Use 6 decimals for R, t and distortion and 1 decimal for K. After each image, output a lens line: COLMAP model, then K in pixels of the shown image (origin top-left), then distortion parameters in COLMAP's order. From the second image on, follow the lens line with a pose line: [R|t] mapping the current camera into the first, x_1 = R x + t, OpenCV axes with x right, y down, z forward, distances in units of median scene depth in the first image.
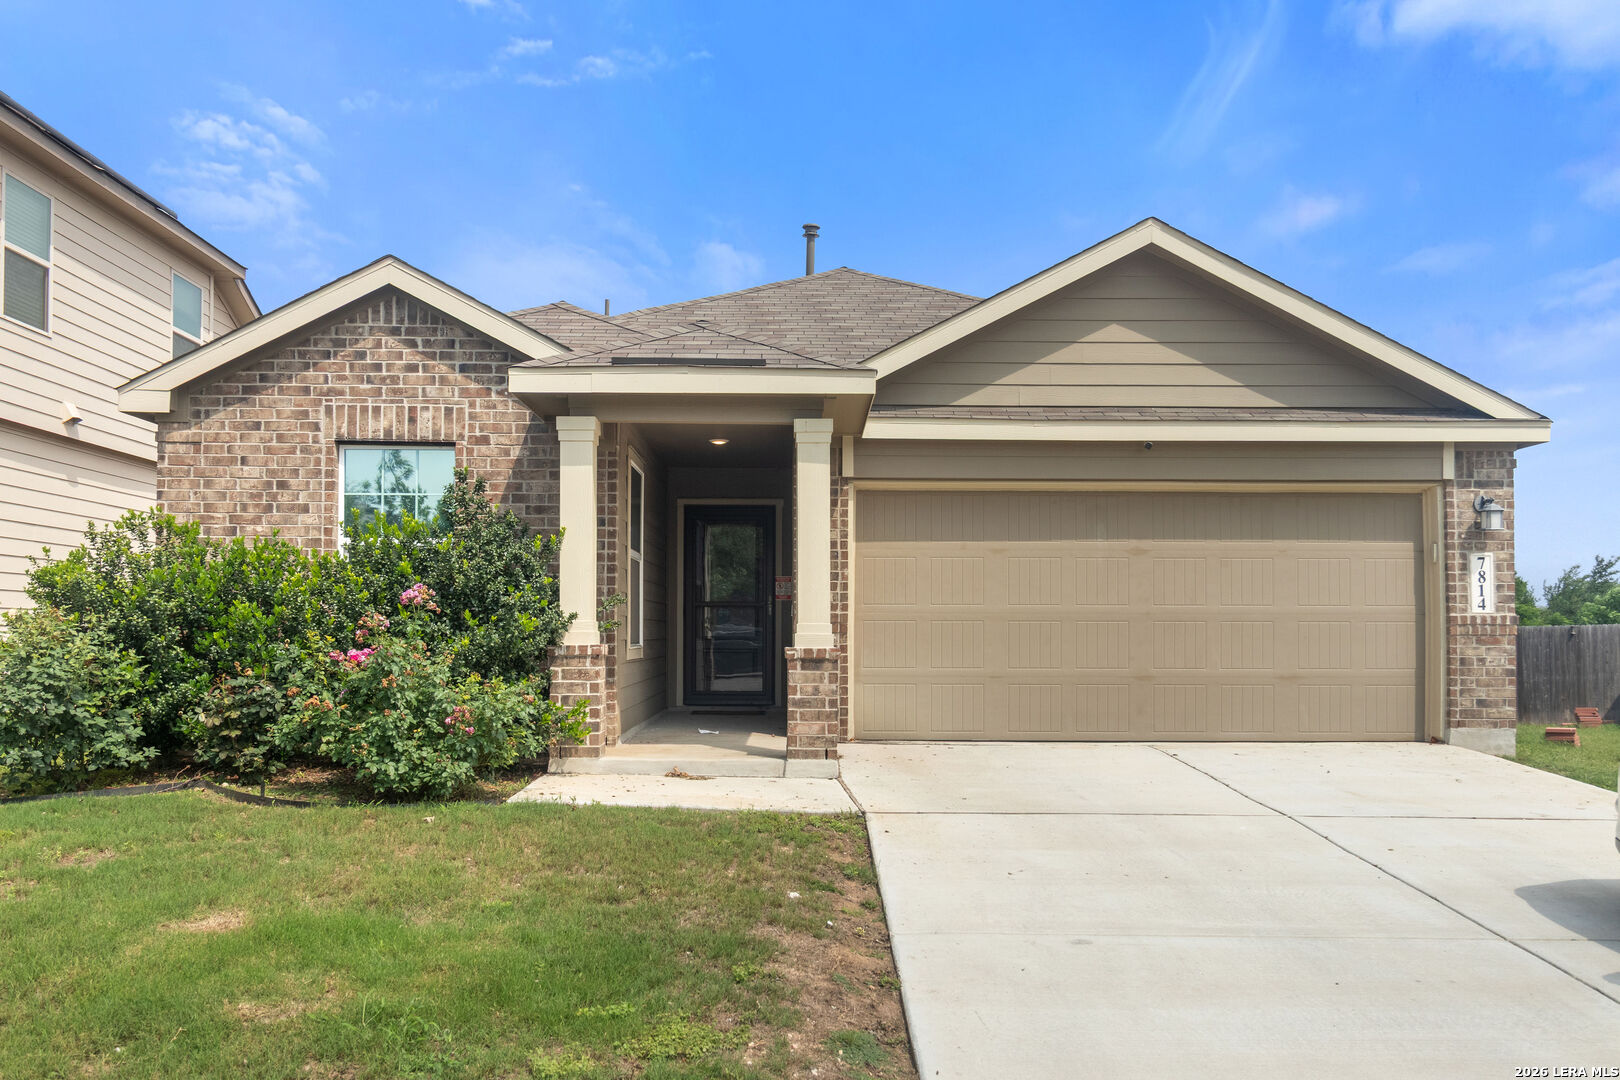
lens RADIAL K [[1315.7, 0, 810.6], [0, 1315.7, 545.3], [0, 0, 1]] dist [0.007185, 0.002116]
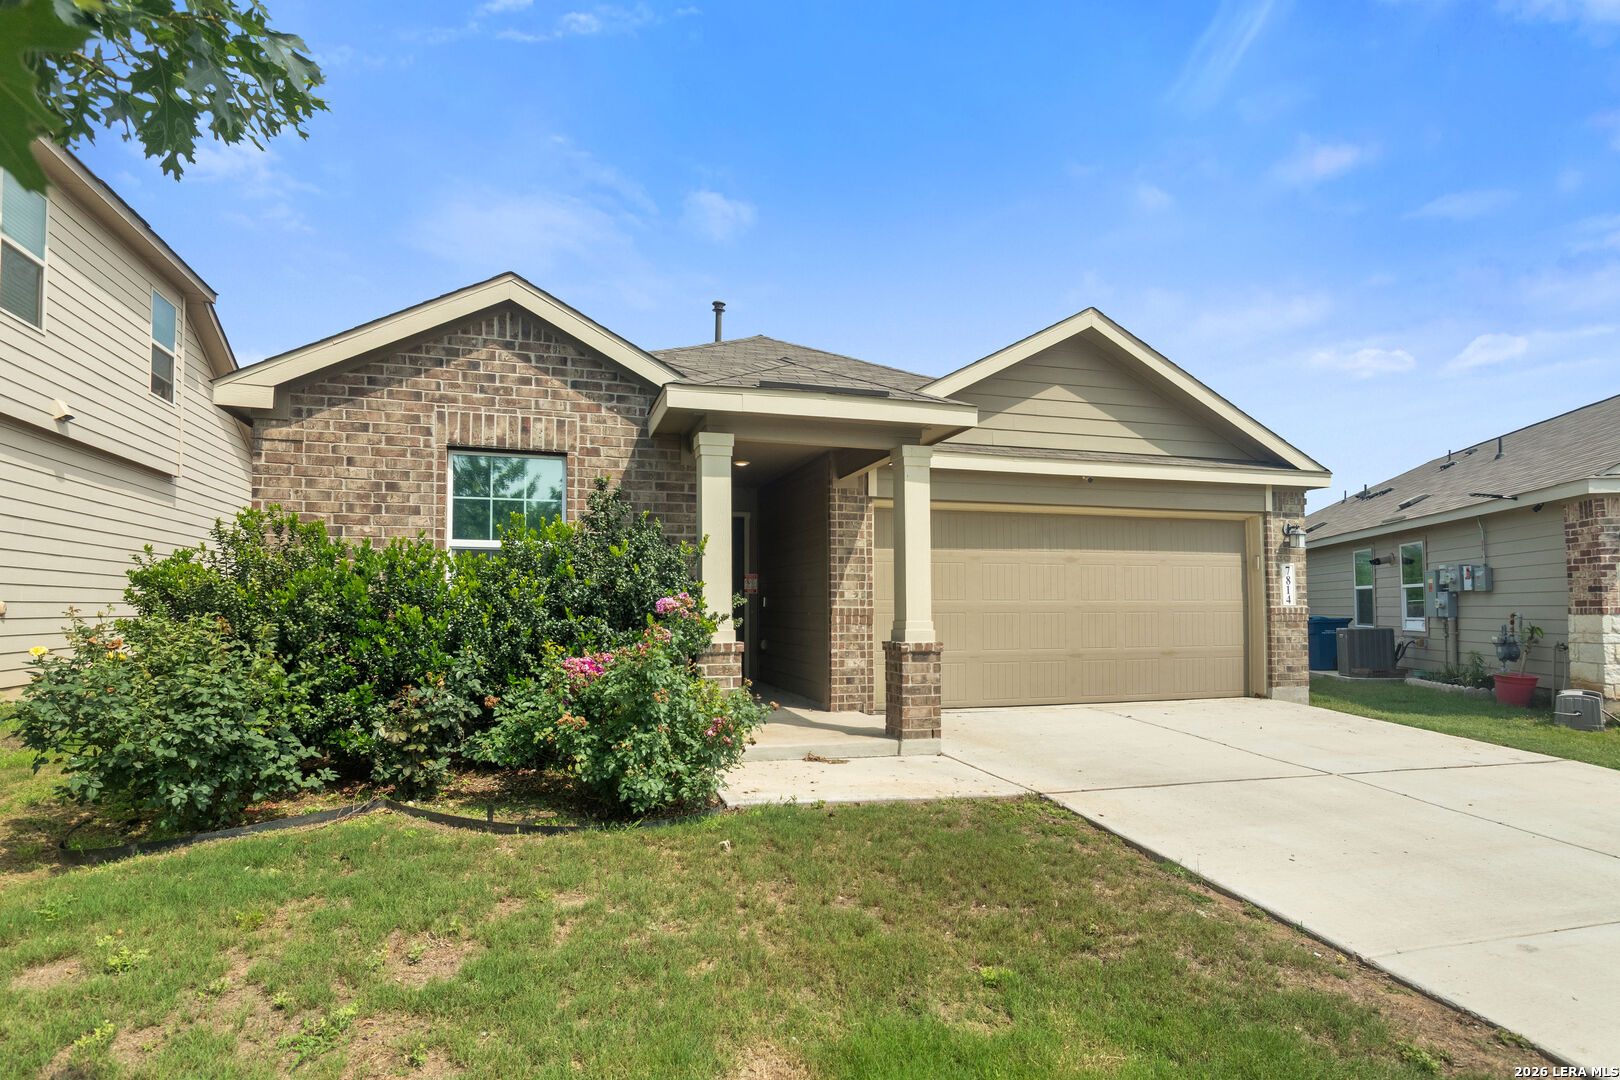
lens RADIAL K [[879.7, 0, 808.4], [0, 879.7, 536.7], [0, 0, 1]] dist [0.004029, -0.000781]
pose [[0.958346, 0.018221, 0.285027, -0.283755], [-0.015240, 0.999804, -0.012672, -0.003364], [-0.285202, 0.007801, 0.958436, 0.254294]]
